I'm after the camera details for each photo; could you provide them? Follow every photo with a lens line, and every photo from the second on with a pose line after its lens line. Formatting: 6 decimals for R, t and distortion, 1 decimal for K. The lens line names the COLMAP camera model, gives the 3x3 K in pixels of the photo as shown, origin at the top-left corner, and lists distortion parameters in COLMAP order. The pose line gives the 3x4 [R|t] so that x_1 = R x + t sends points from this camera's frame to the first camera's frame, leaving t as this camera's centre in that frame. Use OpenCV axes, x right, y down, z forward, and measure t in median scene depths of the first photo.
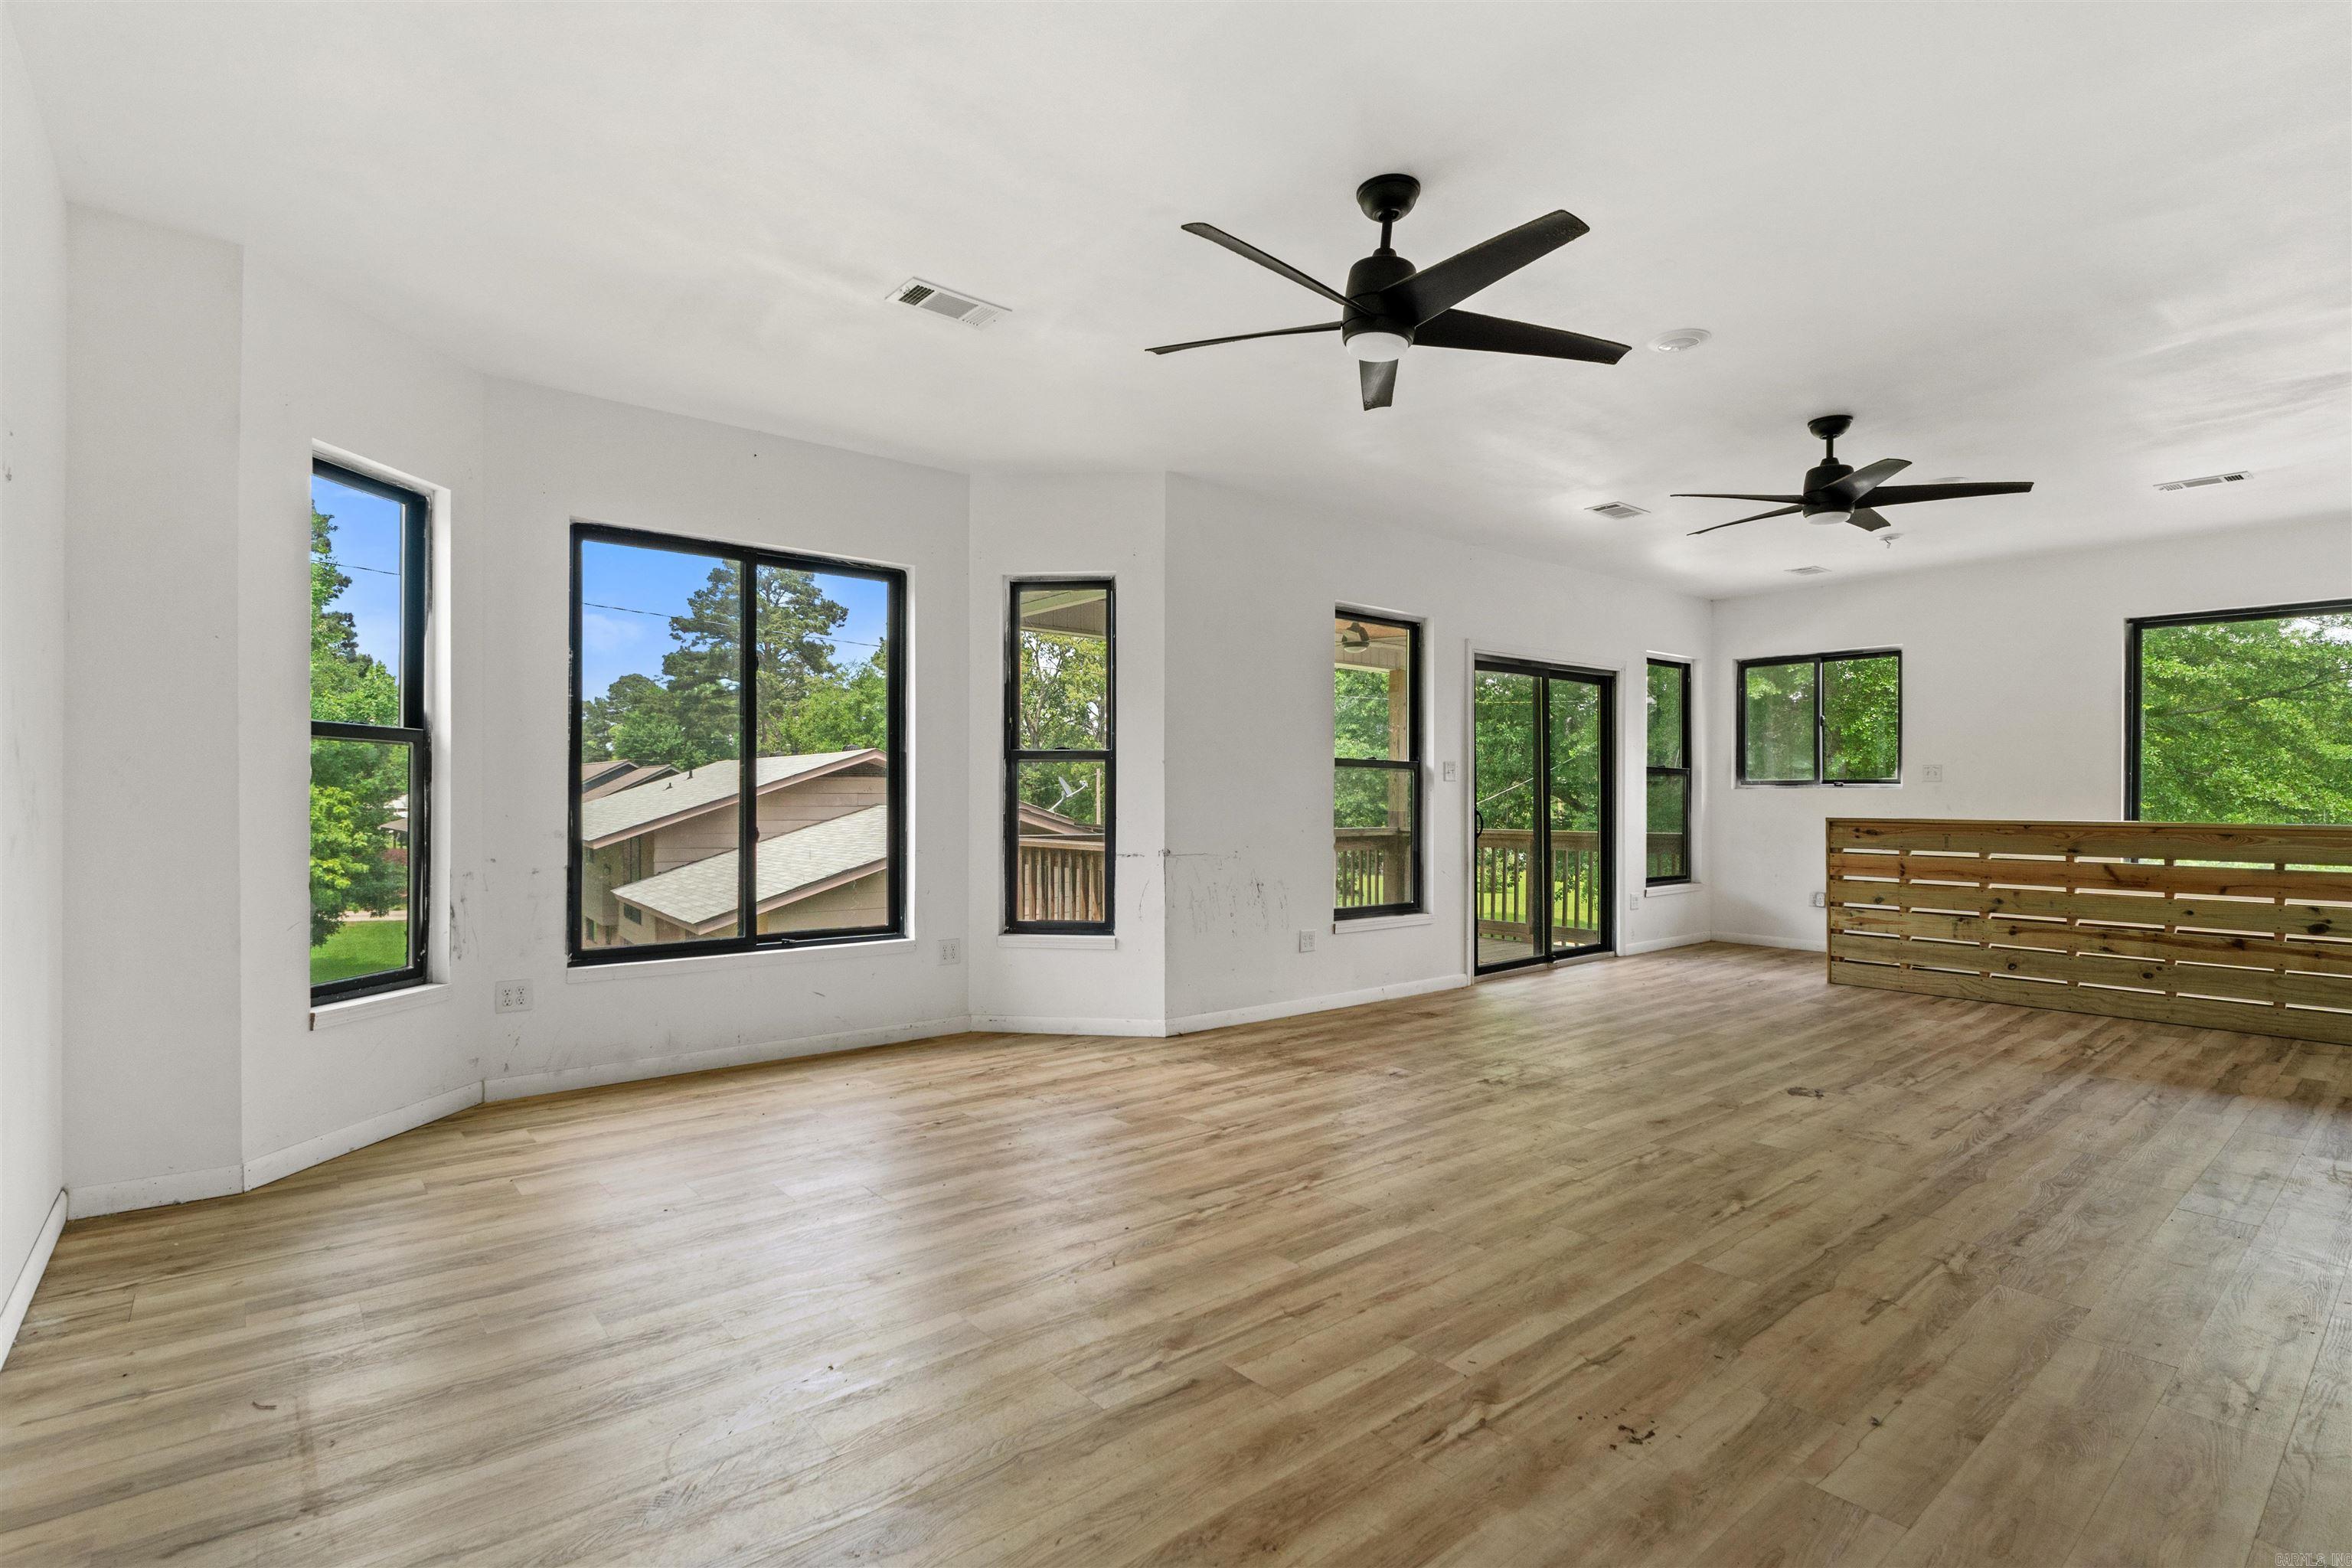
lens RADIAL K [[1117.9, 0, 1168.1], [0, 1117.9, 793.8], [0, 0, 1]] dist [-0.002755, -0.001184]
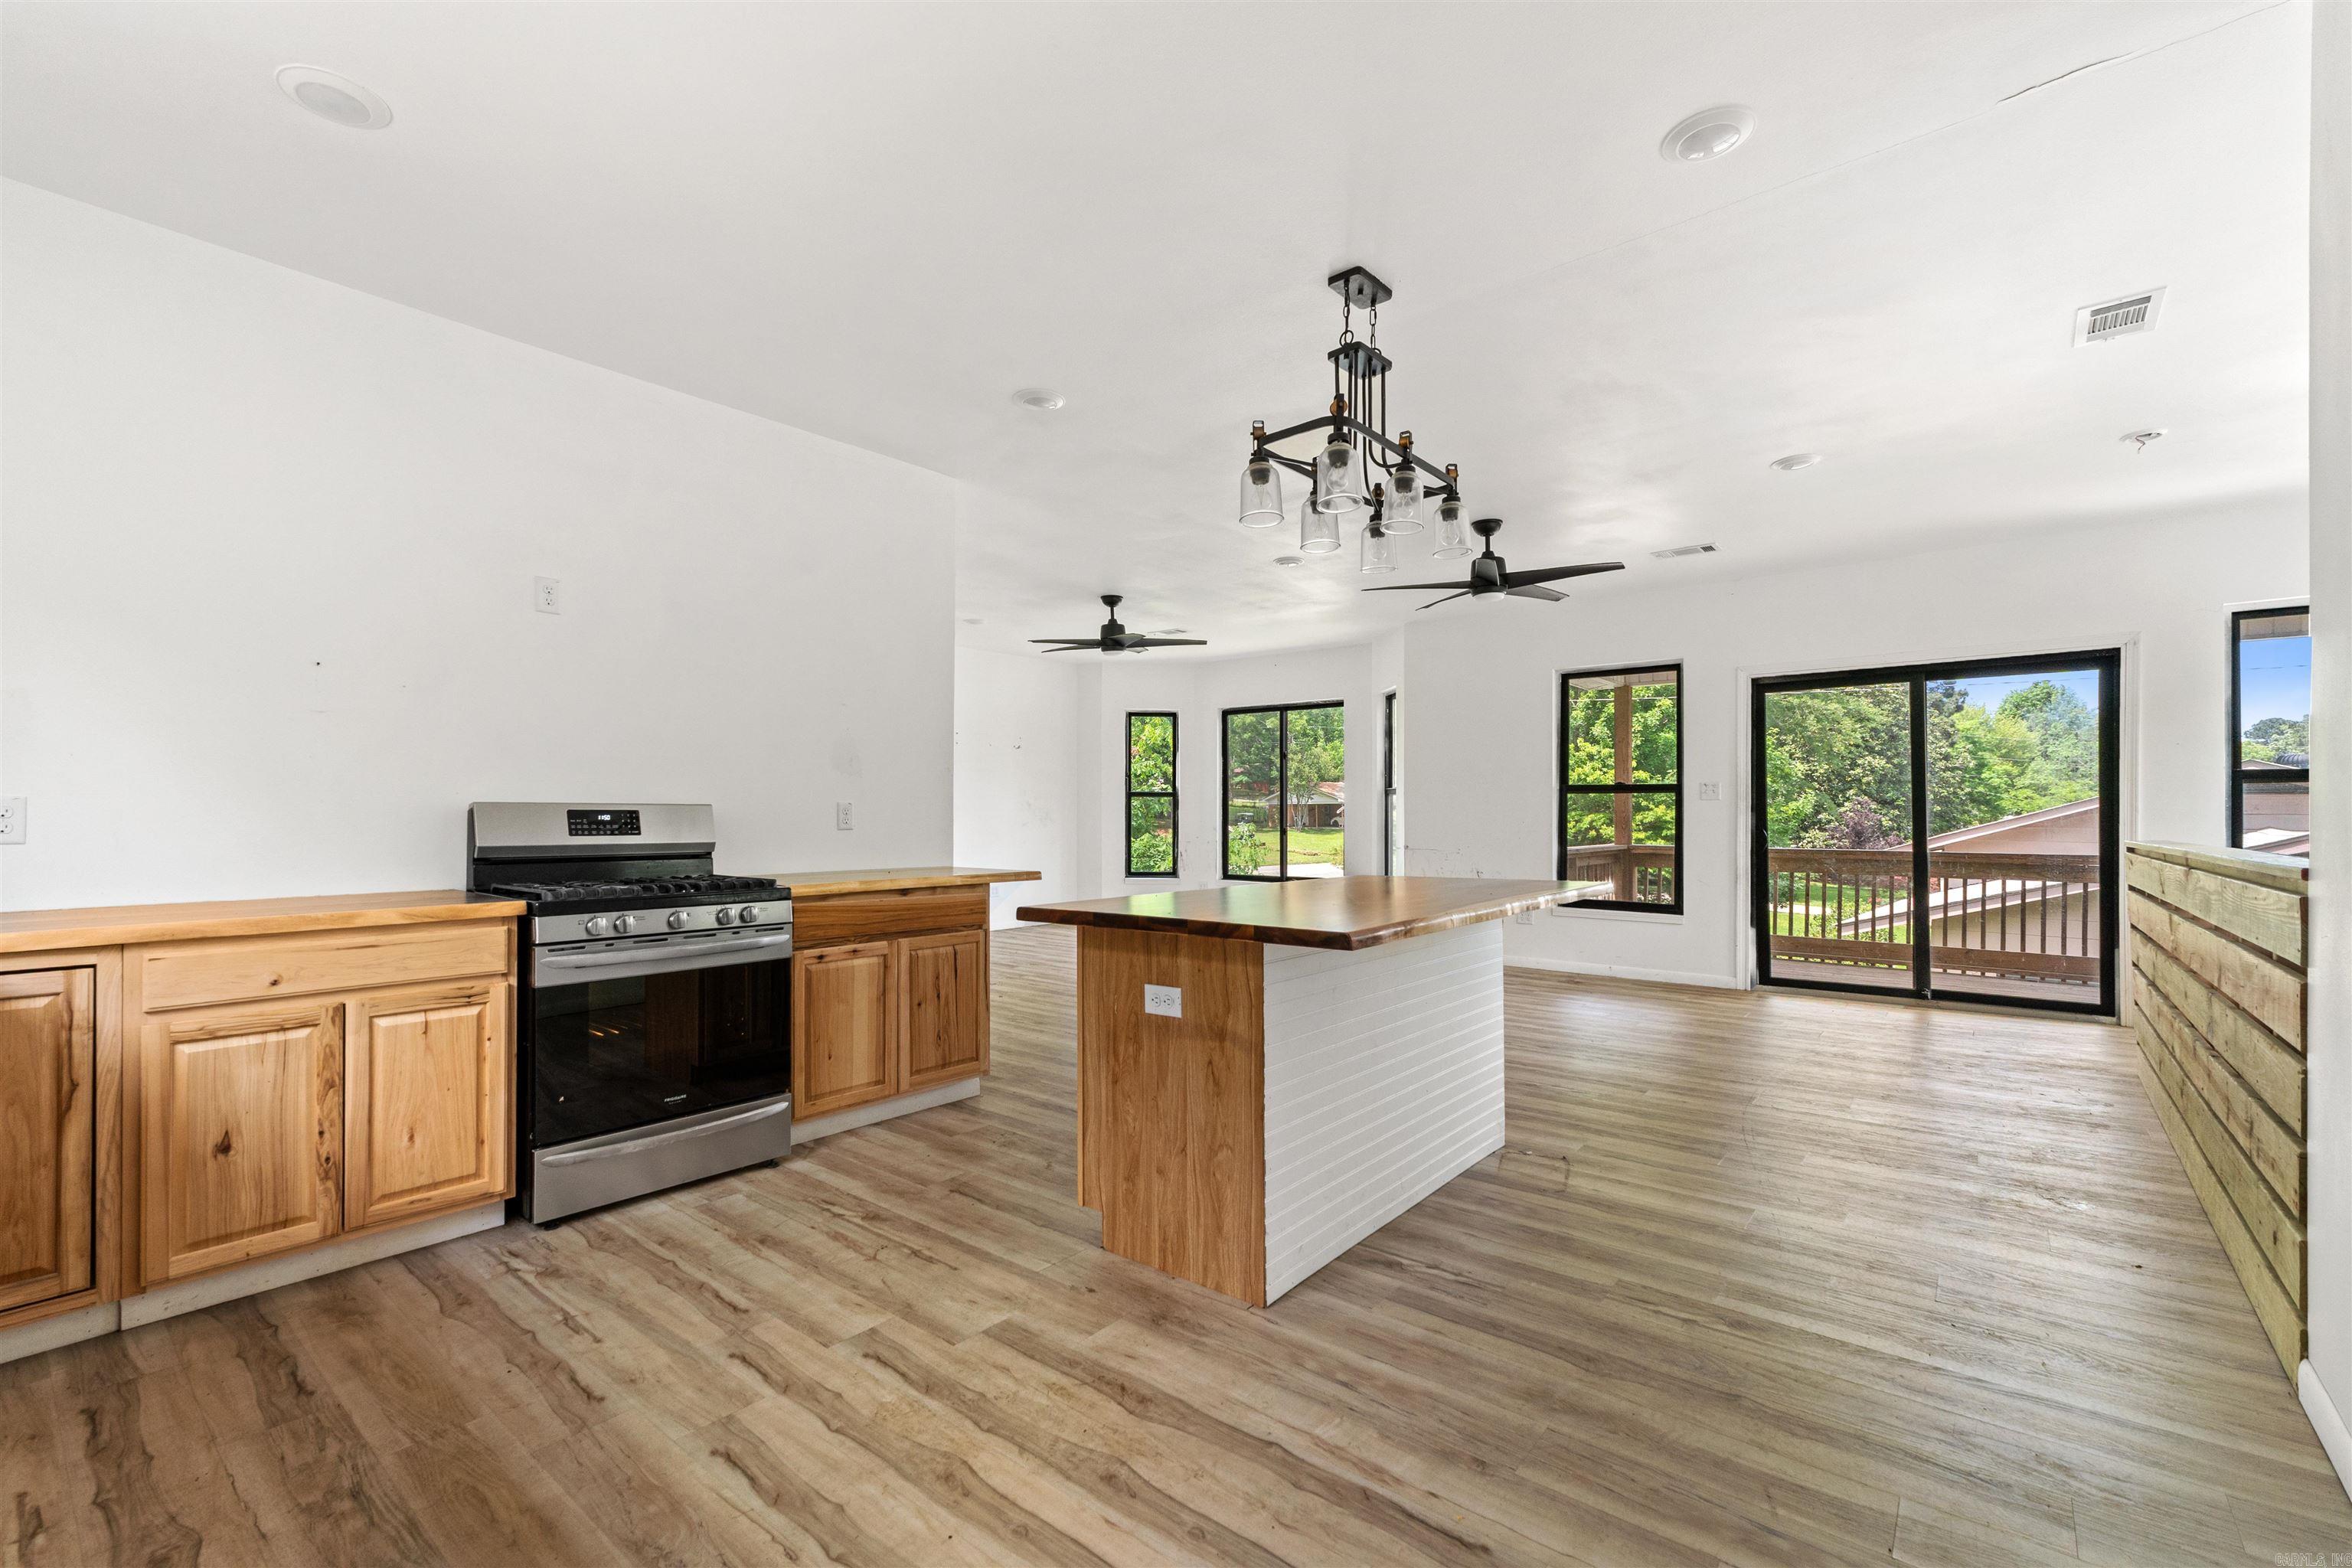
lens RADIAL K [[979.1, 0, 1172.5], [0, 979.1, 814.0], [0, 0, 1]] dist [0.000466, -0.000002]
pose [[0.188327, -0.005945, -0.982088, 1.425710], [0.000846, 0.999982, -0.005892, 0.010410], [0.982106, 0.000279, 0.188329, 0.373574]]
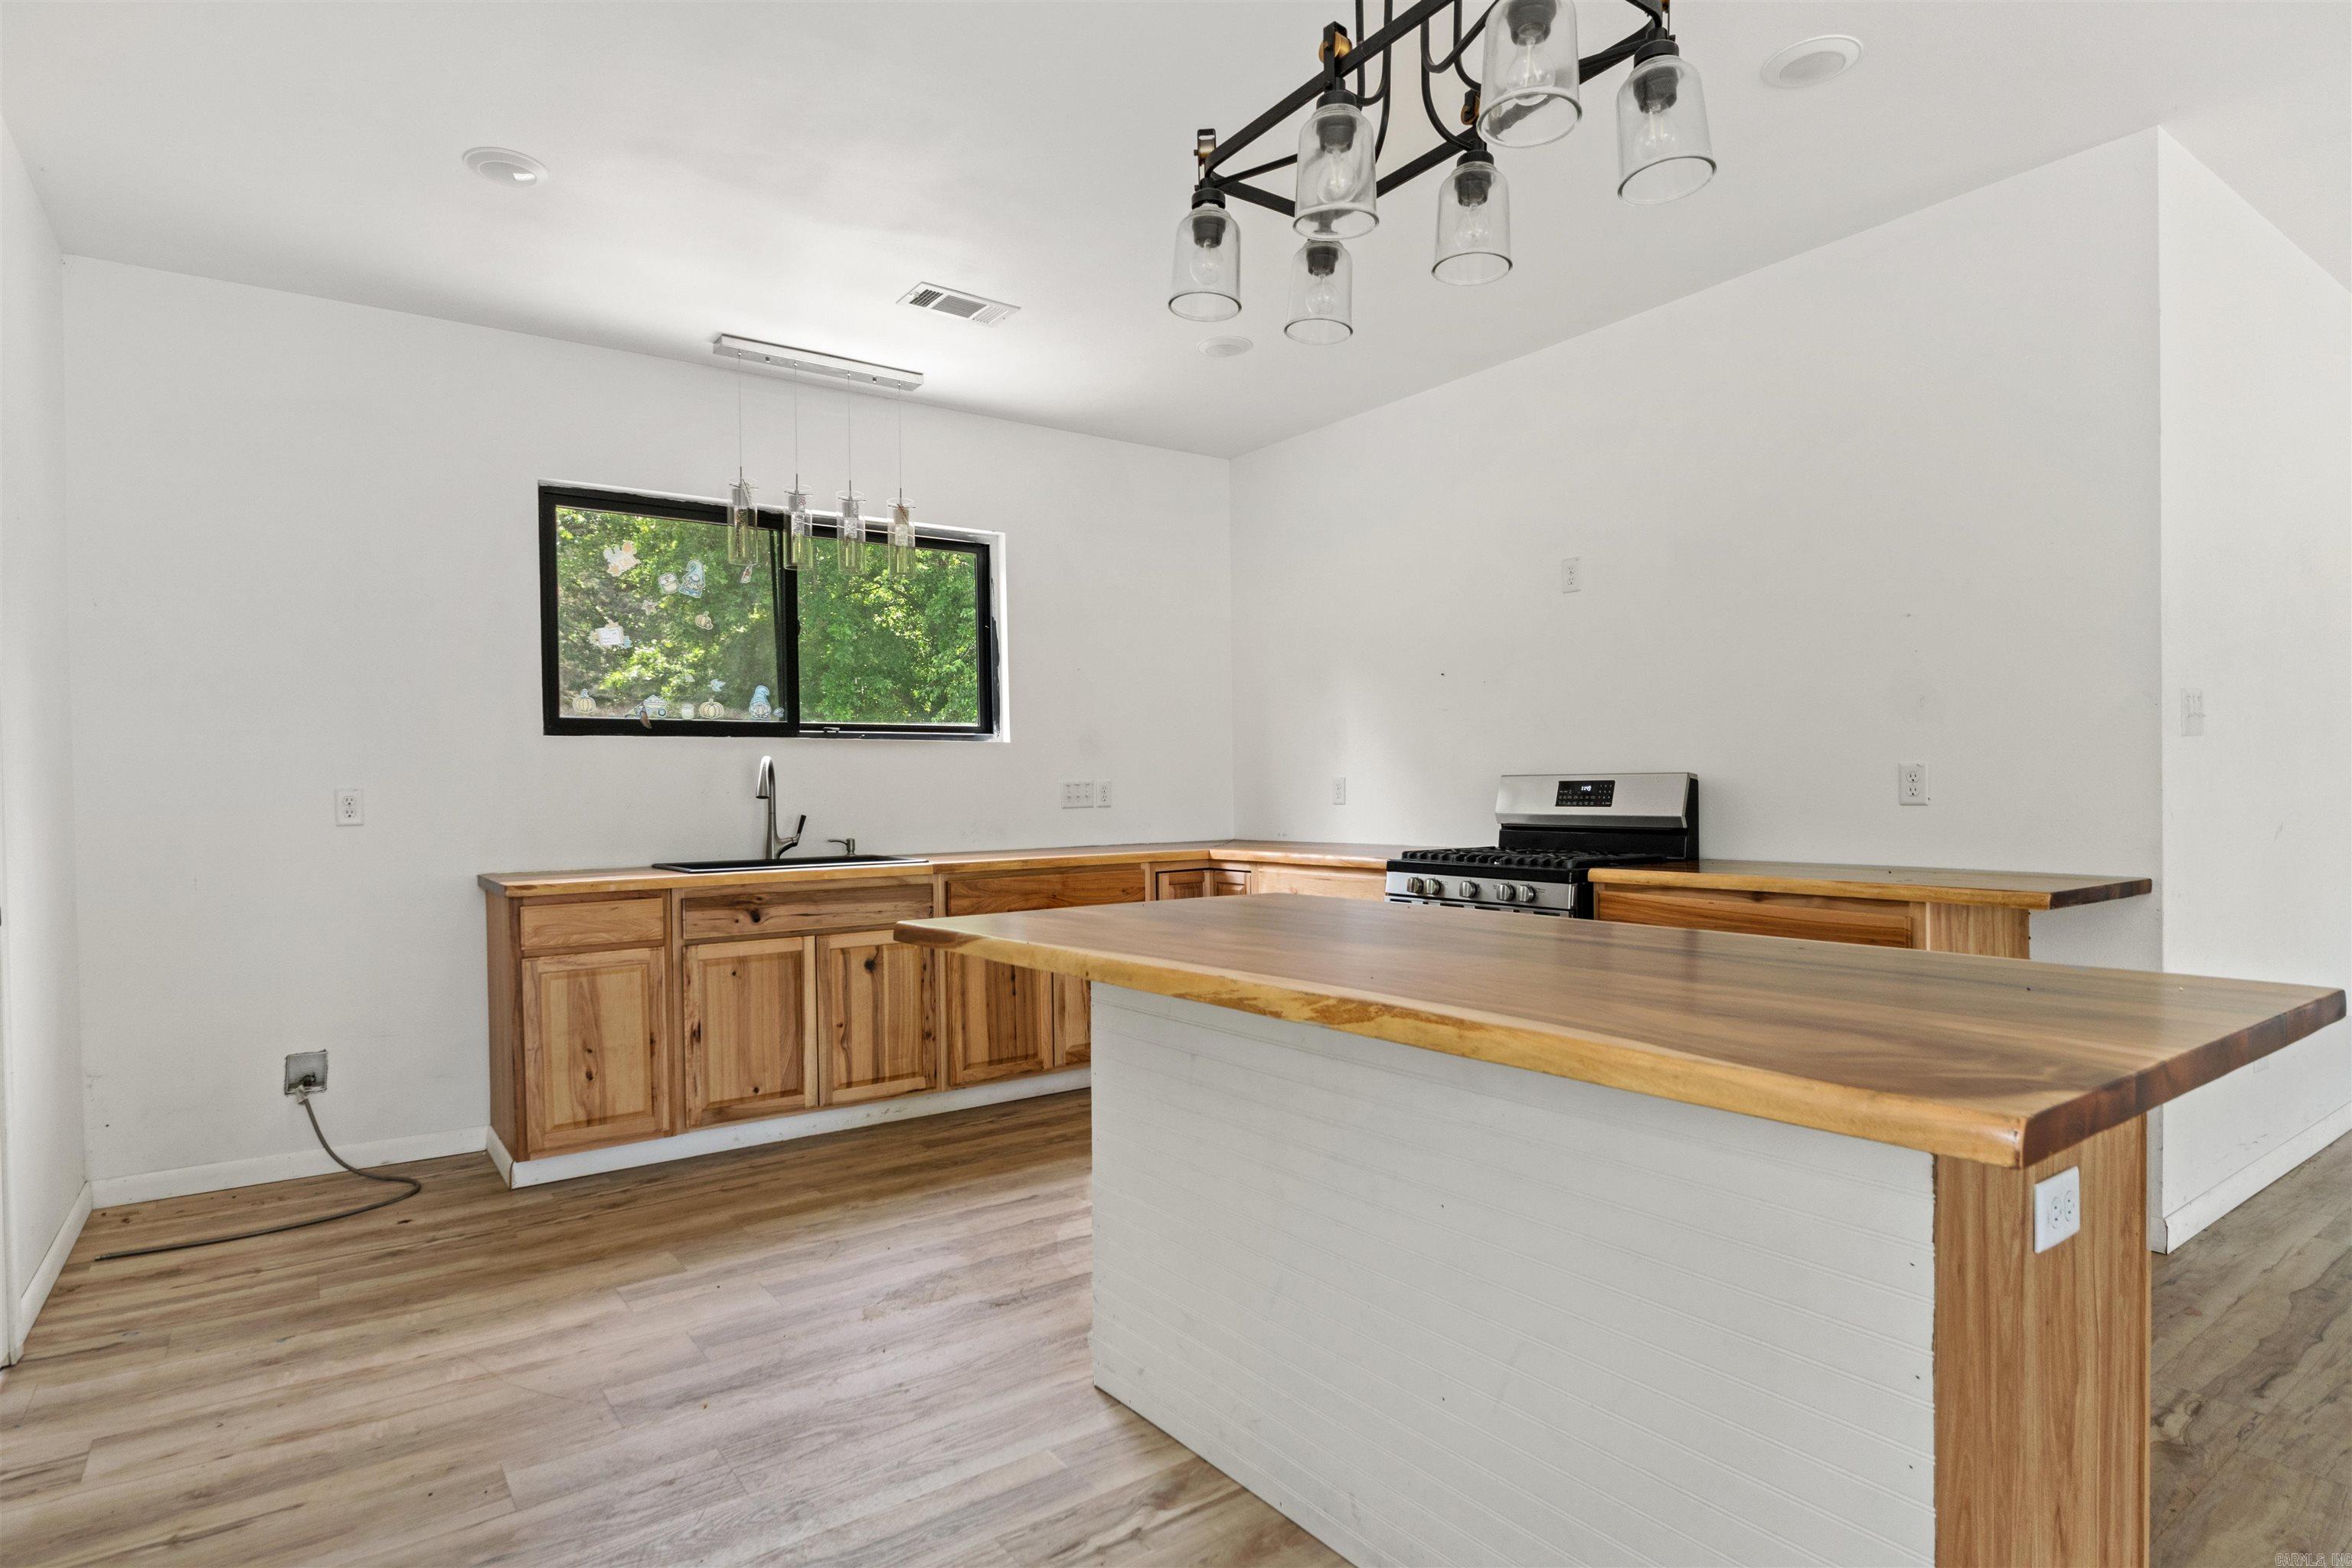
lens RADIAL K [[1248.6, 0, 1163.5], [0, 1248.6, 799.2], [0, 0, 1]] dist [-0.000102, 0.000026]
pose [[-0.997399, 0.005888, 0.071833, 0.960249], [0.006488, 0.999946, 0.008123, 0.007361], [-0.071781, 0.008568, -0.997384, 0.935306]]
